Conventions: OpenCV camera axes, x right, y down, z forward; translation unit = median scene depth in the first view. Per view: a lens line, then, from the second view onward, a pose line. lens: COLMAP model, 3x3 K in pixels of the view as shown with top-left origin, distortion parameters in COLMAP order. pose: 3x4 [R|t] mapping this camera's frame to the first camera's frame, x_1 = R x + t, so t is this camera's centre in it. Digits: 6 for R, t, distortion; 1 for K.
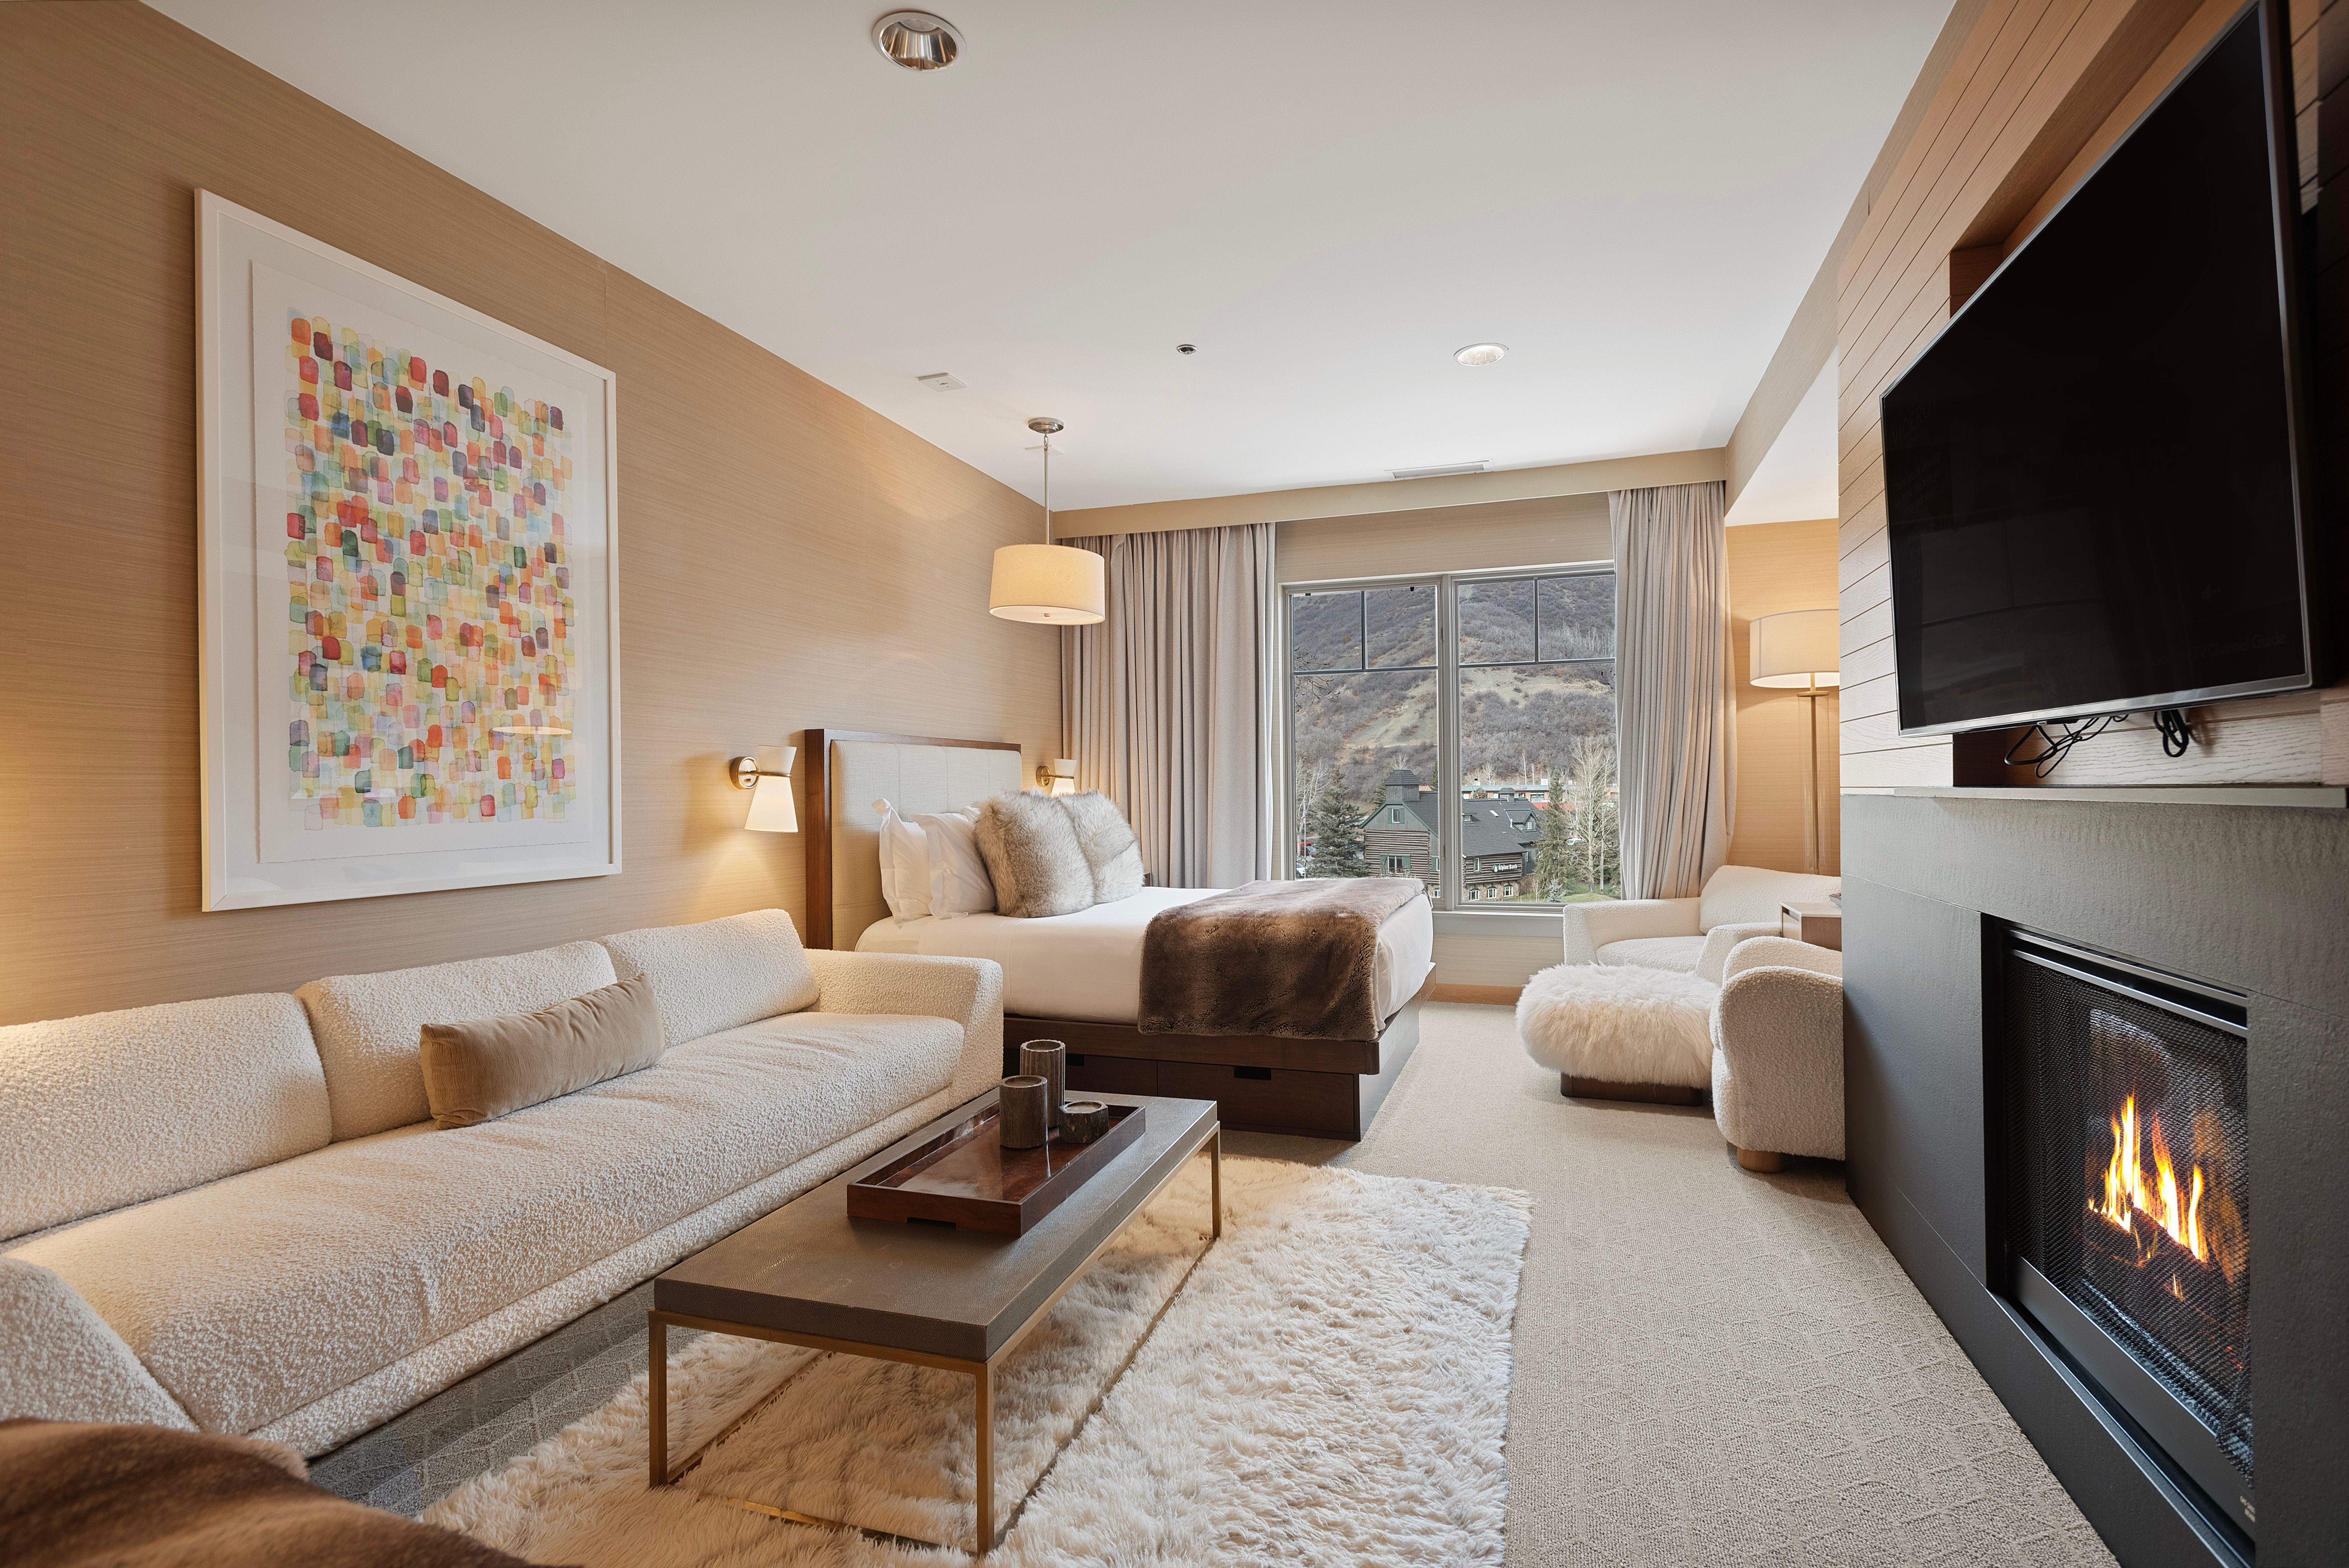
lens RADIAL K [[1127.9, 0, 1174.5], [0, 1127.9, 784.0], [0, 0, 1]] dist [0.008914, 0.000219]
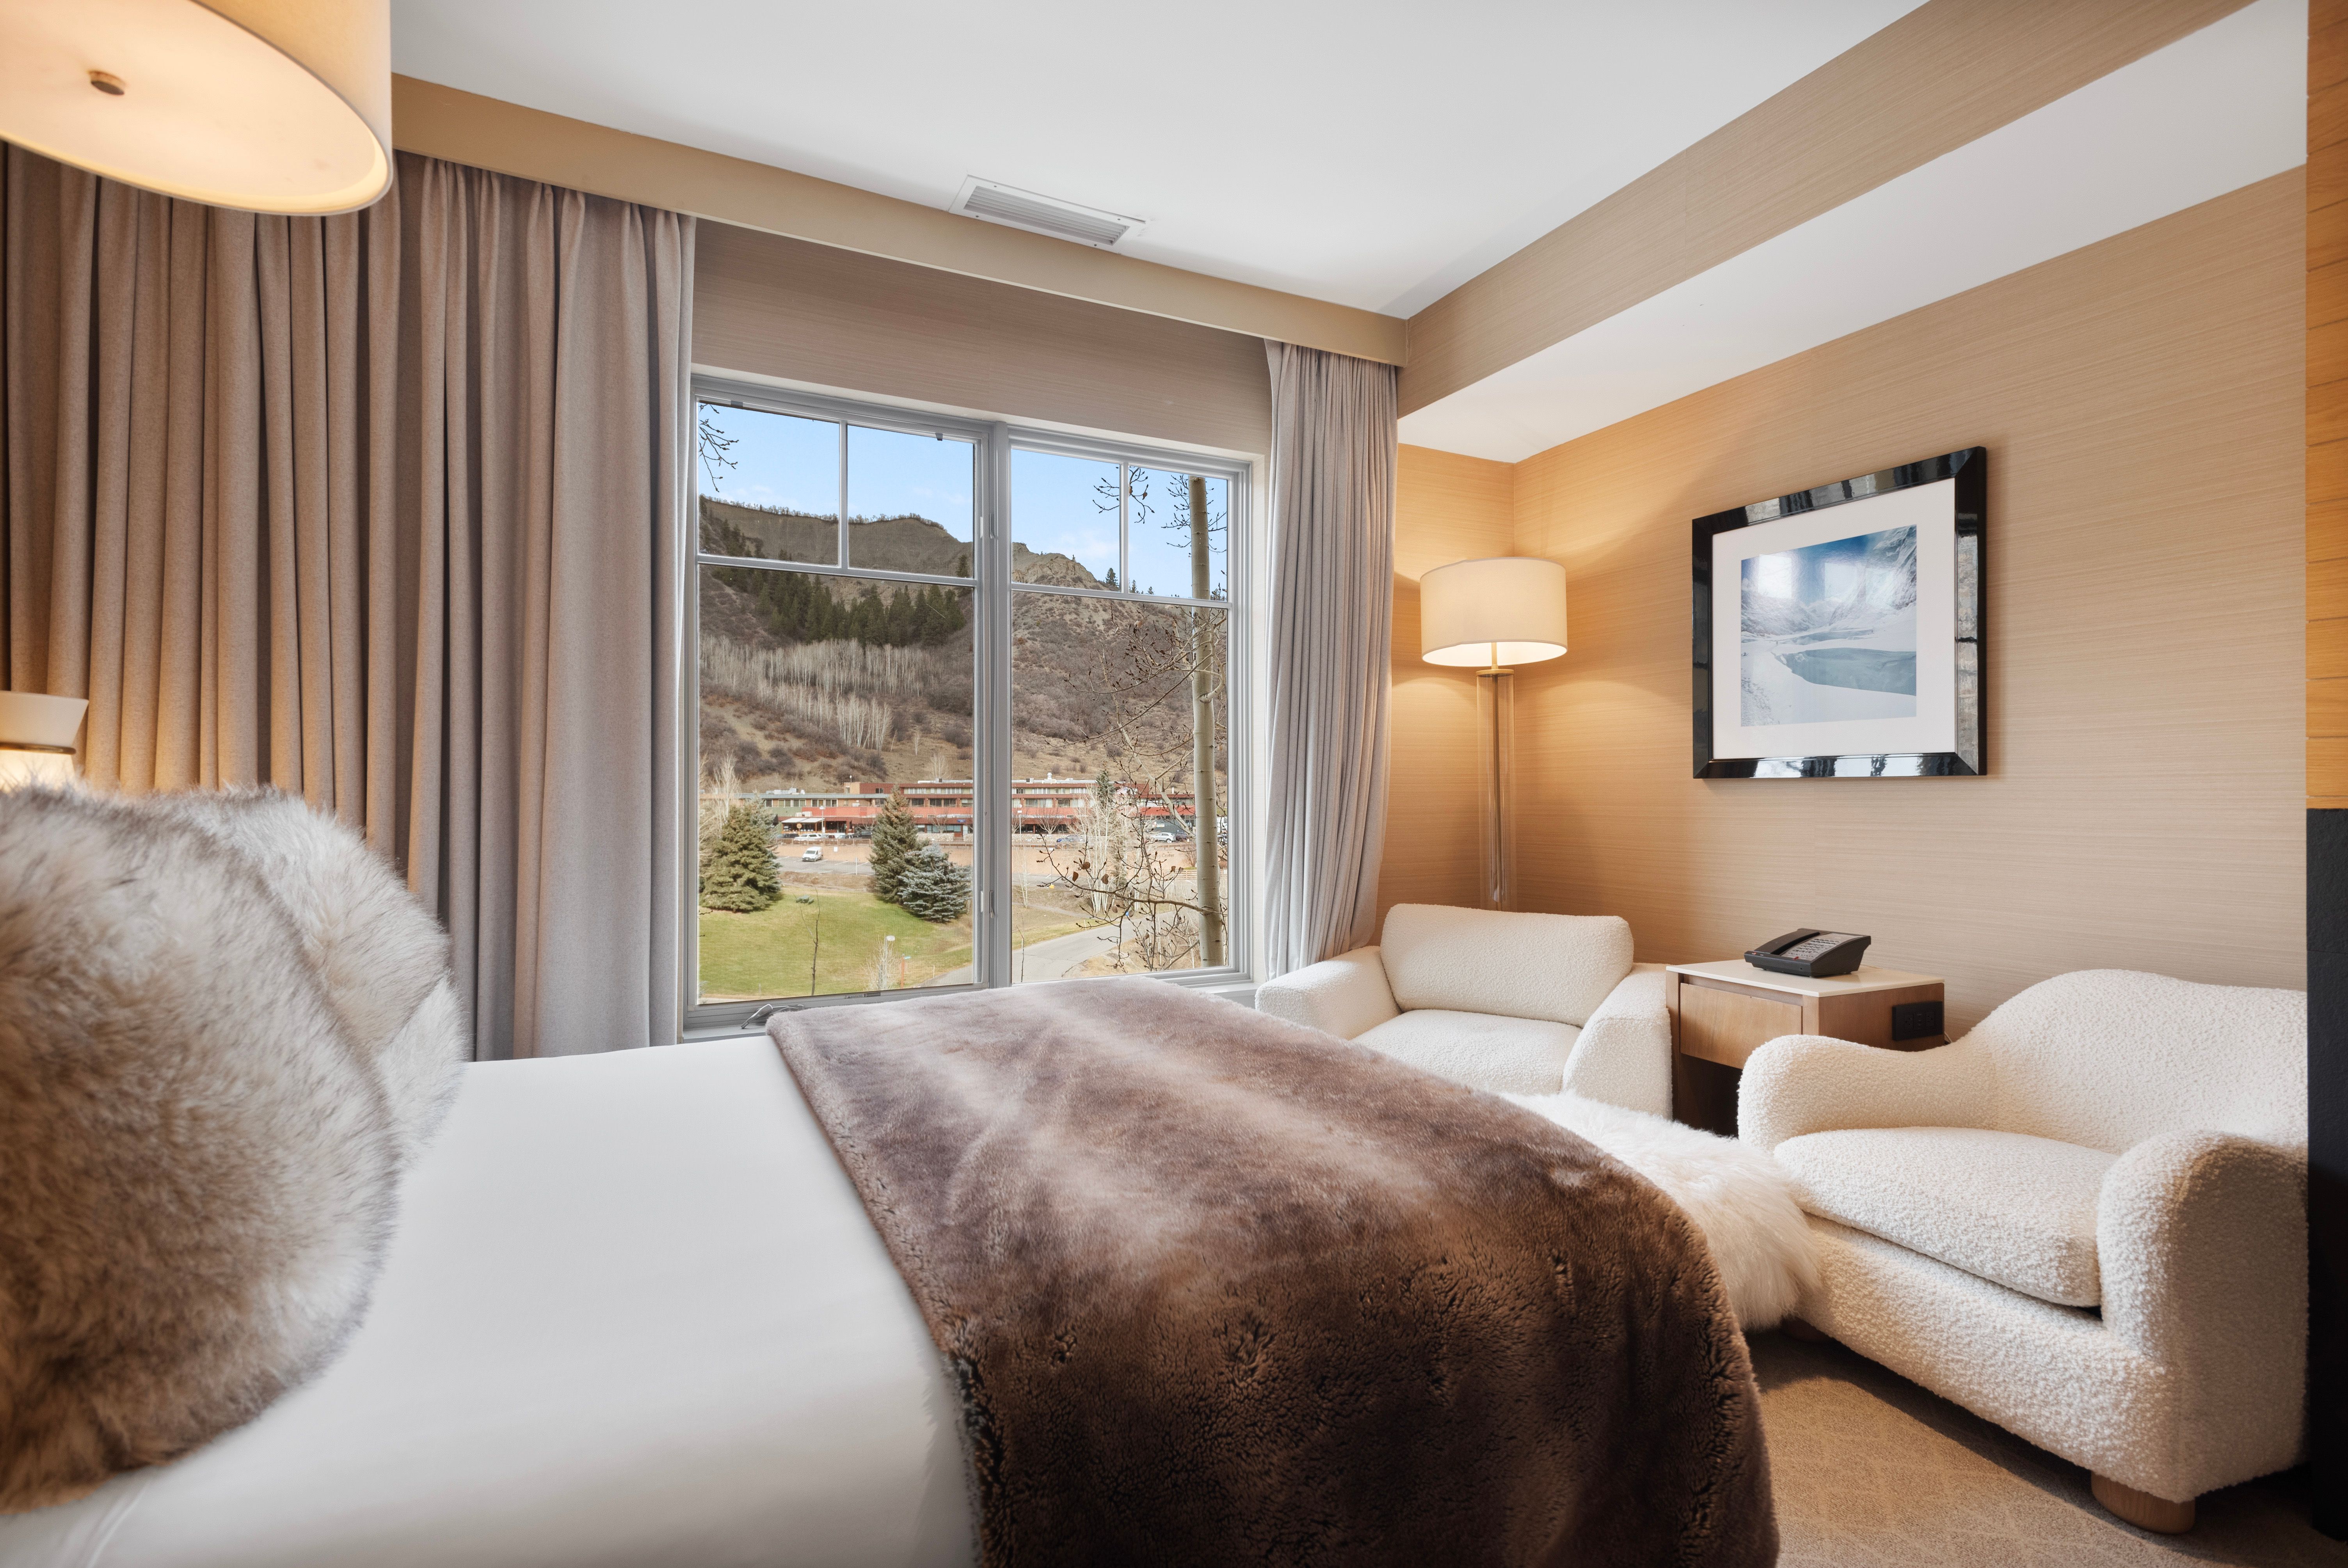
lens RADIAL K [[1127.3, 0, 1174.0], [0, 1127.3, 784.0], [0, 0, 1]] dist [0.008914, 0.000219]
pose [[0.694191, 0.015402, 0.719626, -0.139287], [-0.011038, 0.999881, -0.010753, 0.005825], [-0.719706, -0.000479, 0.694279, 0.682637]]
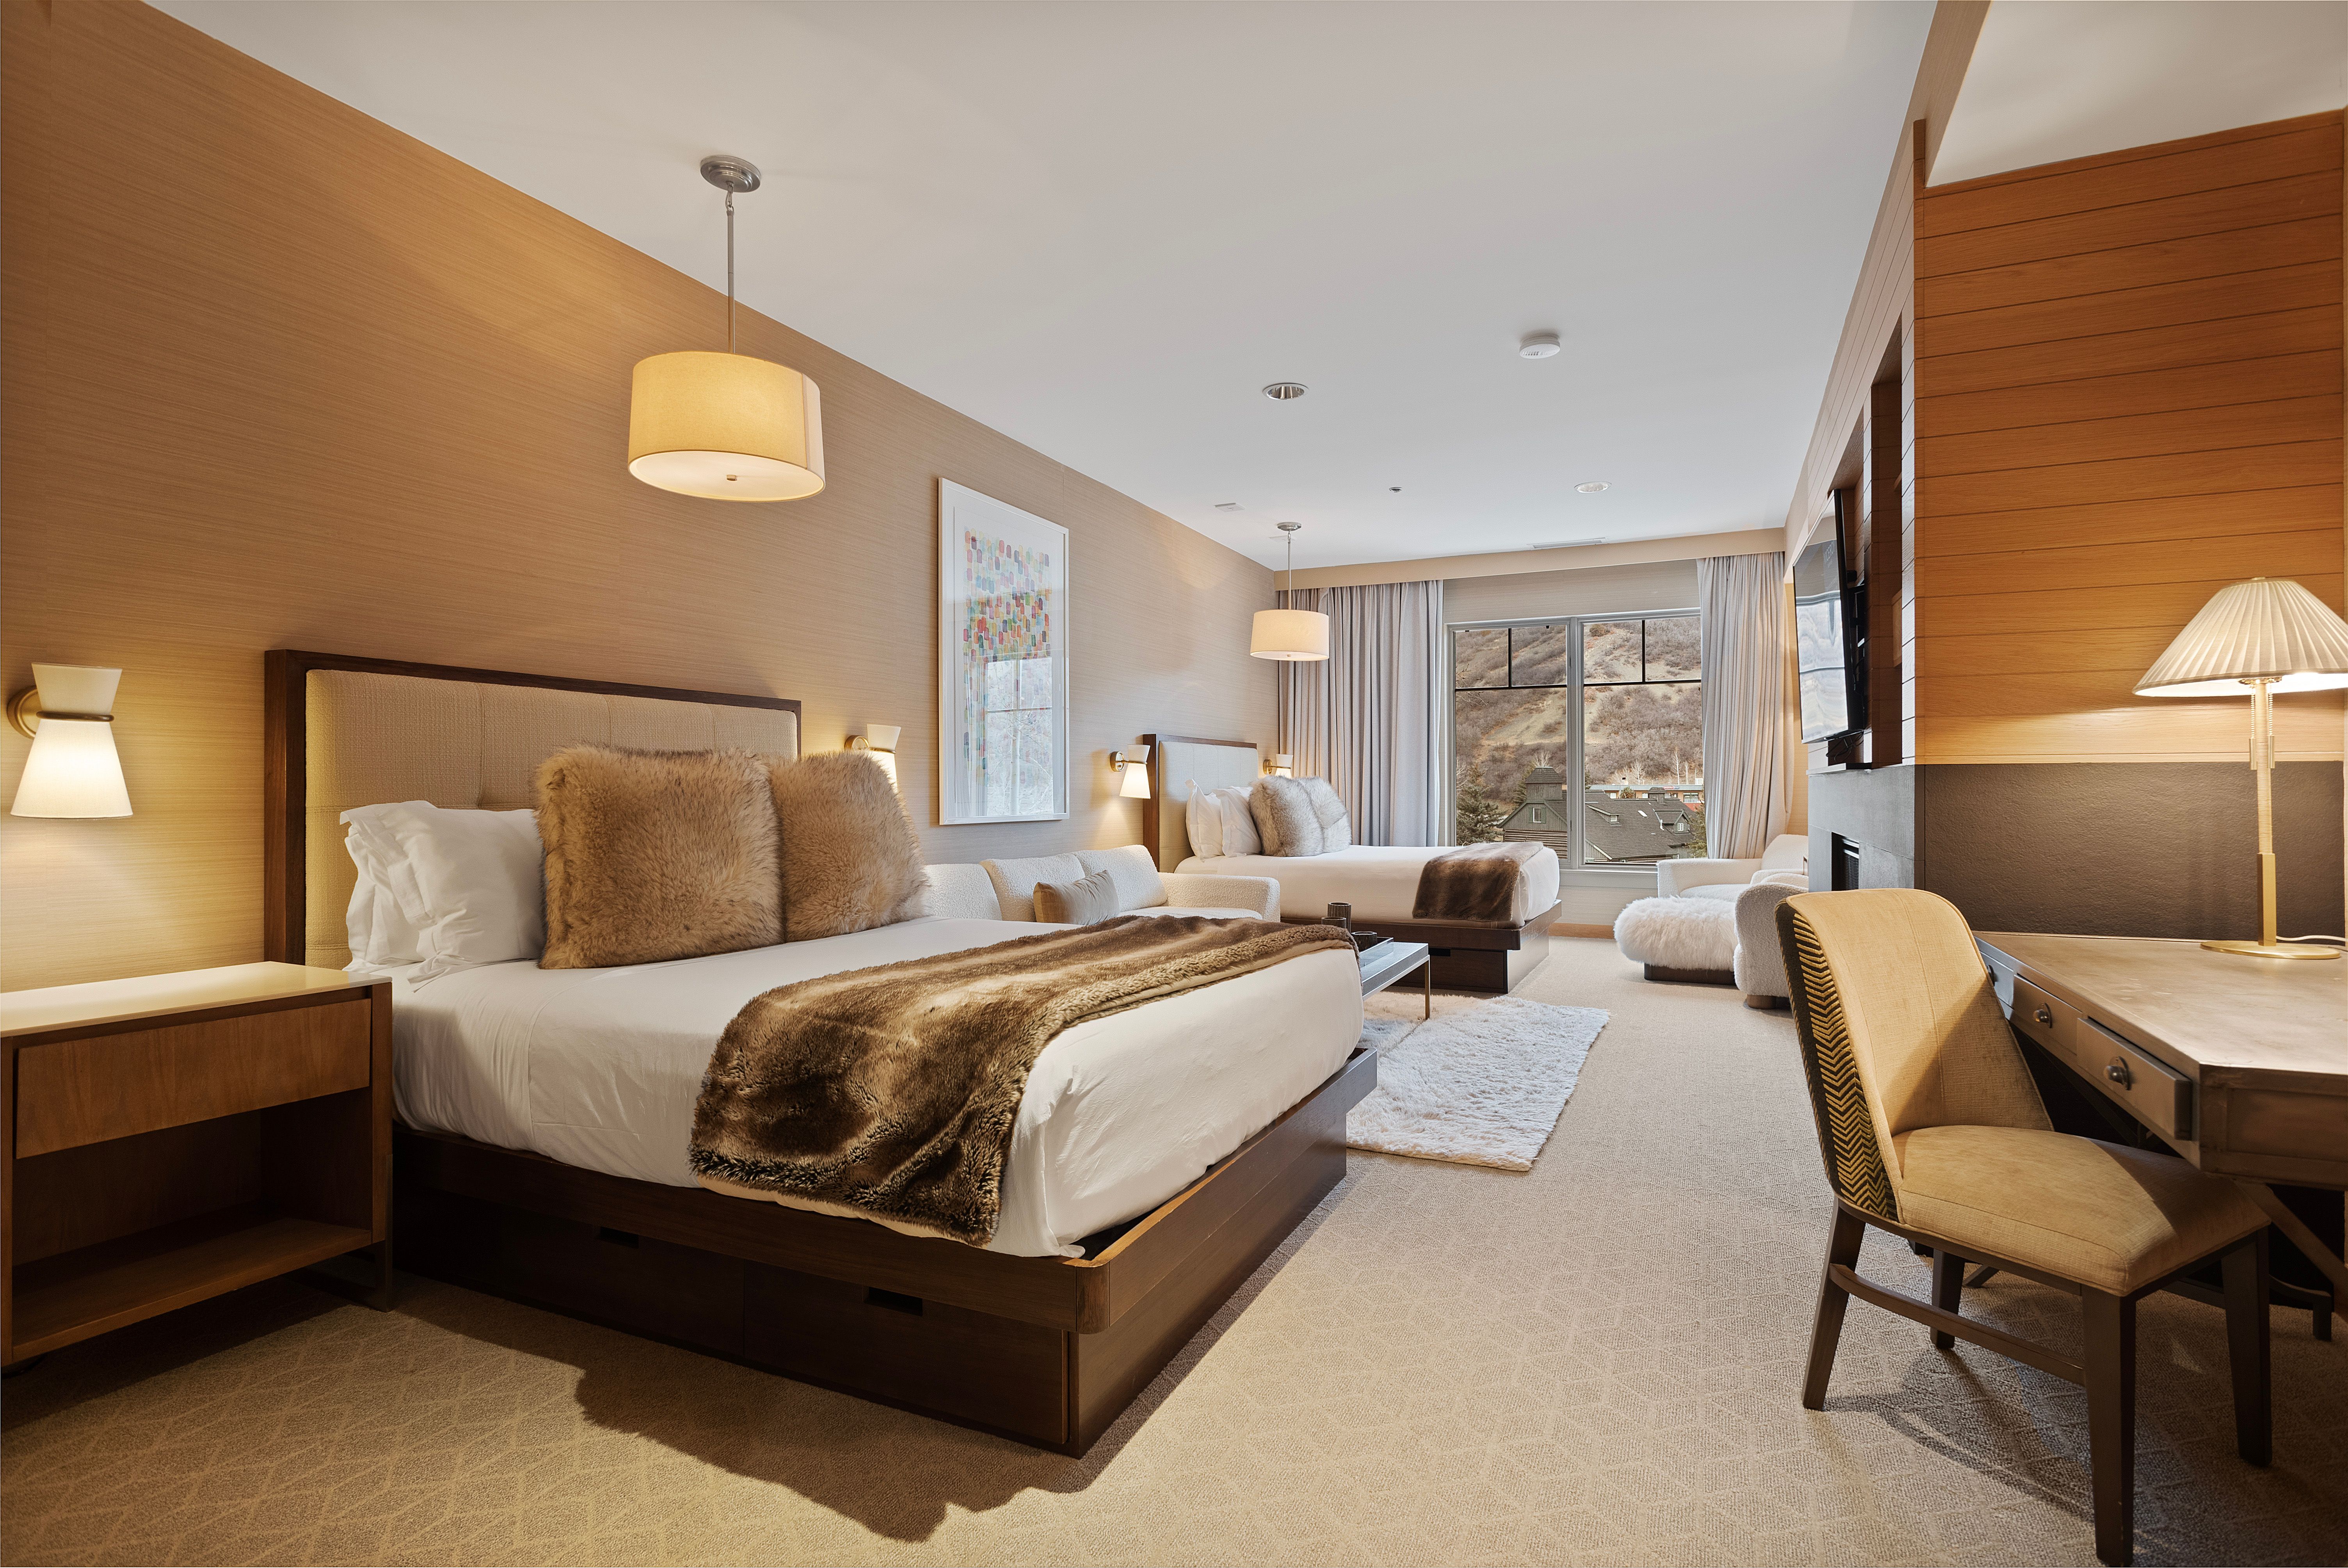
lens RADIAL K [[1156.8, 0, 1174.0], [0, 1156.8, 784.0], [0, 0, 1]] dist [-0.000160, 0.000215]
pose [[0.993856, 0.006983, -0.110464, -0.097560], [-0.006731, 0.999974, 0.002651, 0.014263], [0.110480, -0.001891, 0.993877, -0.524352]]
